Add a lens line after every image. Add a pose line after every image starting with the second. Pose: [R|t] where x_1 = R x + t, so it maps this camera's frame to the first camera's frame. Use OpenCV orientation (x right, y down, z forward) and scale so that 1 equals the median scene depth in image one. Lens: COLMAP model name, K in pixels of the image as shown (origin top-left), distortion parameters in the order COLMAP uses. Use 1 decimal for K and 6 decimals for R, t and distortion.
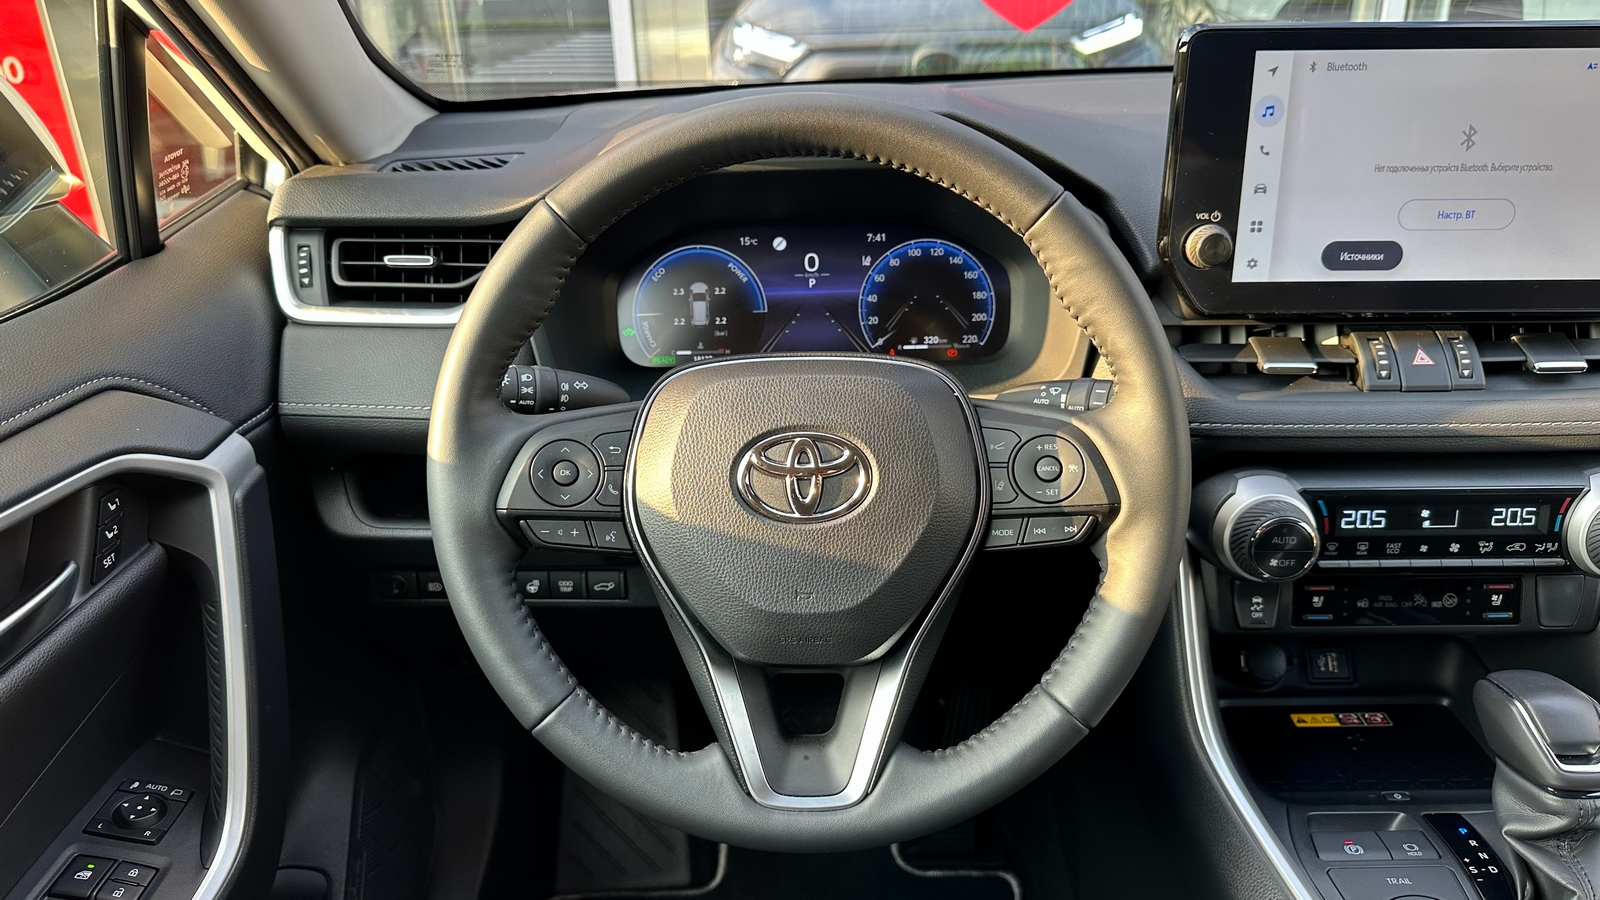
lens RADIAL K [[1146.6, 0, 793.9], [0, 1146.6, 442.4], [0, 0, 1]] dist [0.061101, -0.067440]
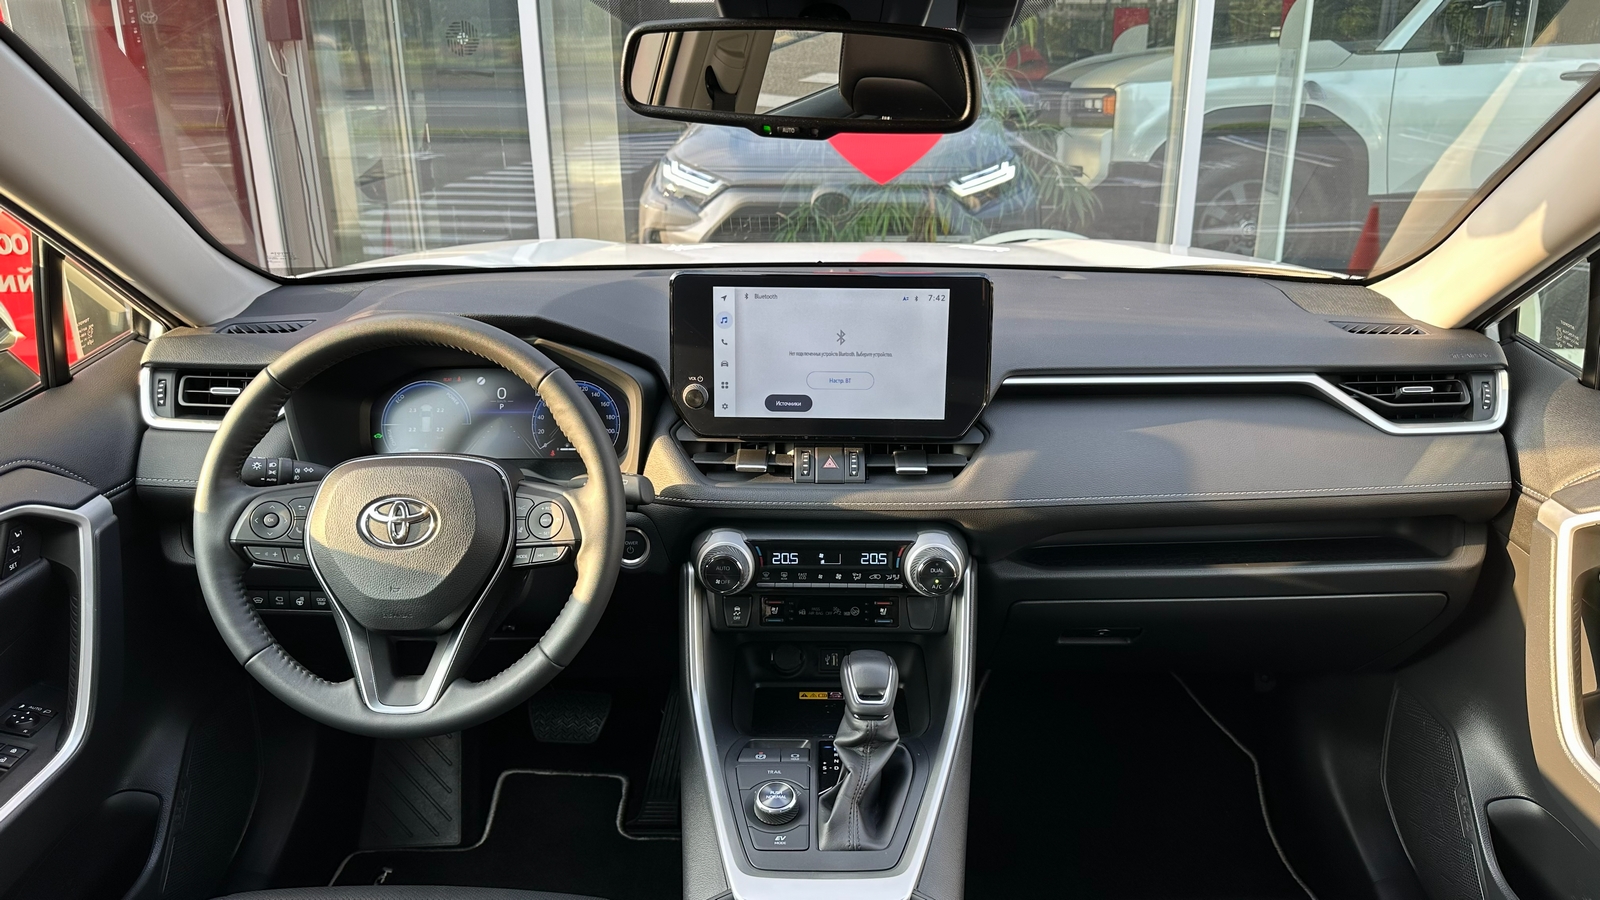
lens RADIAL K [[1146.6, 0, 814.5], [0, 1146.6, 439.2], [0, 0, 1]] dist [0.061101, -0.067440]
pose [[0.999715, 0.019869, 0.013199, 0.496859], [-0.018697, 0.996321, -0.083631, 0.030777], [-0.014812, 0.083361, 0.996409, -0.652003]]
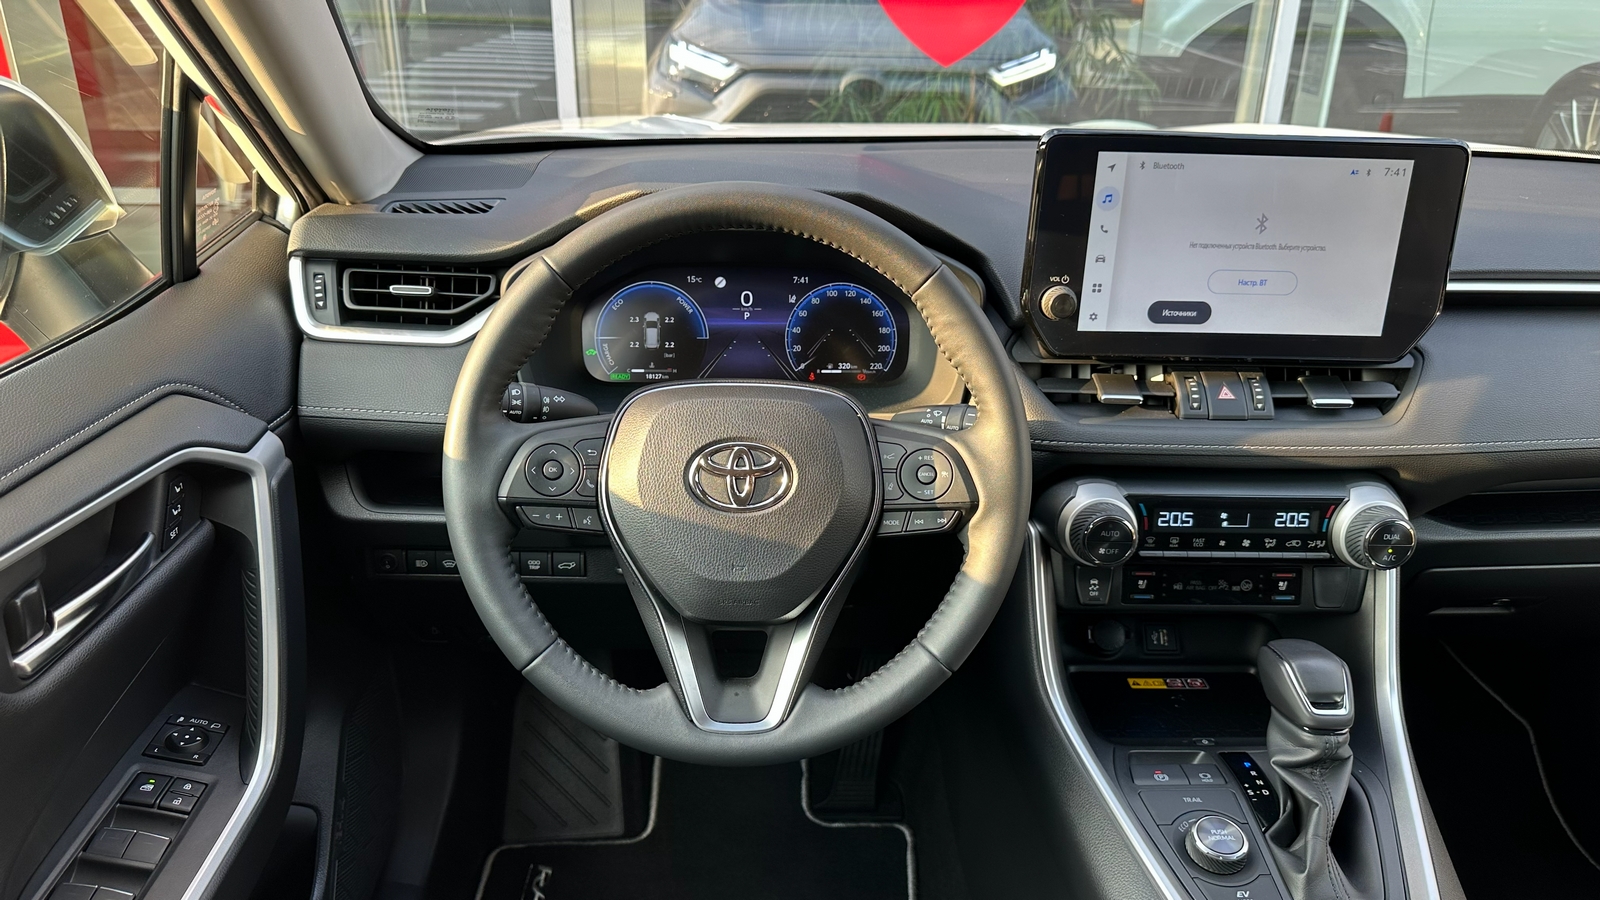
lens RADIAL K [[1146.6, 0, 791.7], [0, 1146.6, 442.3], [0, 0, 1]] dist [0.061101, -0.067440]
pose [[0.997589, 0.022696, 0.065582, -0.015164], [-0.022574, 0.999742, -0.002599, -0.005396], [-0.065624, 0.001113, 0.997844, -0.236268]]
